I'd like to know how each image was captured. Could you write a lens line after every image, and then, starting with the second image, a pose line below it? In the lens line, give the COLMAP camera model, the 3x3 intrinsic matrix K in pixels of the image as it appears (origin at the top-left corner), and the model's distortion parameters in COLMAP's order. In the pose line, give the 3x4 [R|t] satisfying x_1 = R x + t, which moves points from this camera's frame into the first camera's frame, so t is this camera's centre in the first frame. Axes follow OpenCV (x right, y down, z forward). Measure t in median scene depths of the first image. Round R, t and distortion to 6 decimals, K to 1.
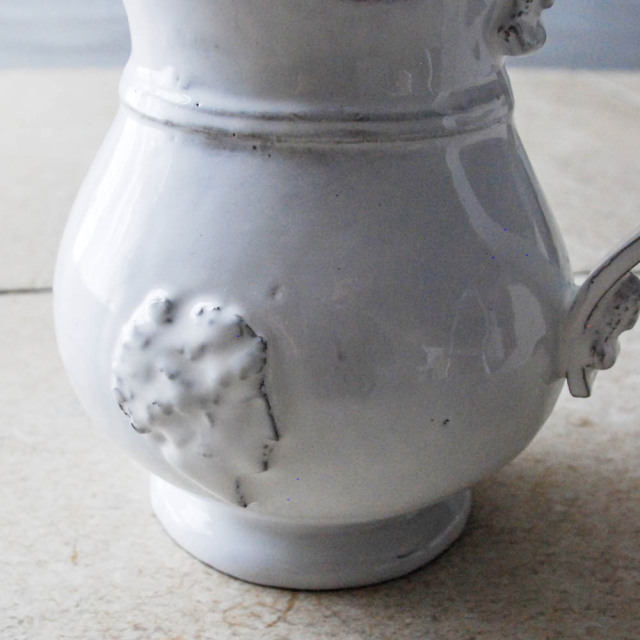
lens RADIAL K [[956.9, 0, 299.3], [0, 956.9, 368.9], [0, 0, 1]] dist [-0.090031, 0.000000]
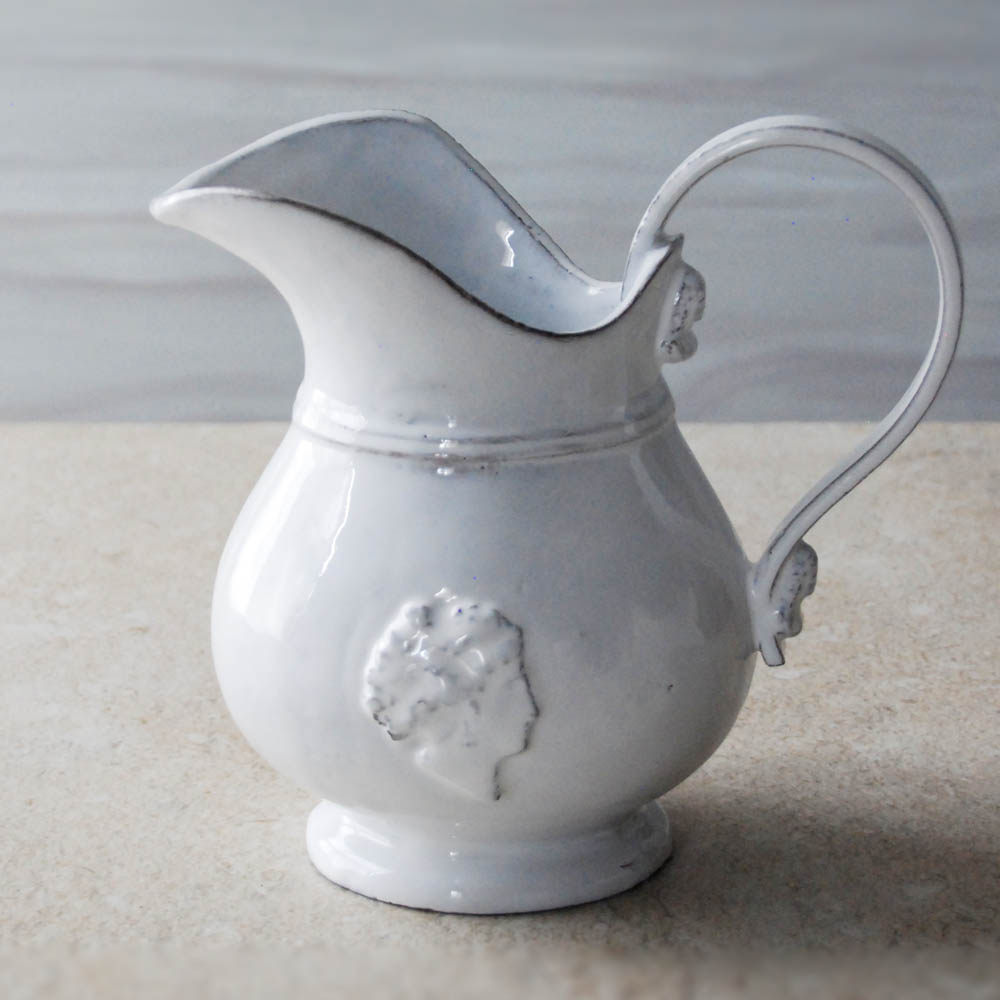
lens RADIAL K [[4402.8, 0, 500.6], [0, 4402.8, 499.5], [0, 0, 1]] dist [0.034199, 0.000000]
pose [[0.952606, -0.109111, 0.283965, -1.412305], [0.162592, 0.971564, -0.172128, 0.666722], [-0.257109, 0.210140, 0.943258, -3.694047]]
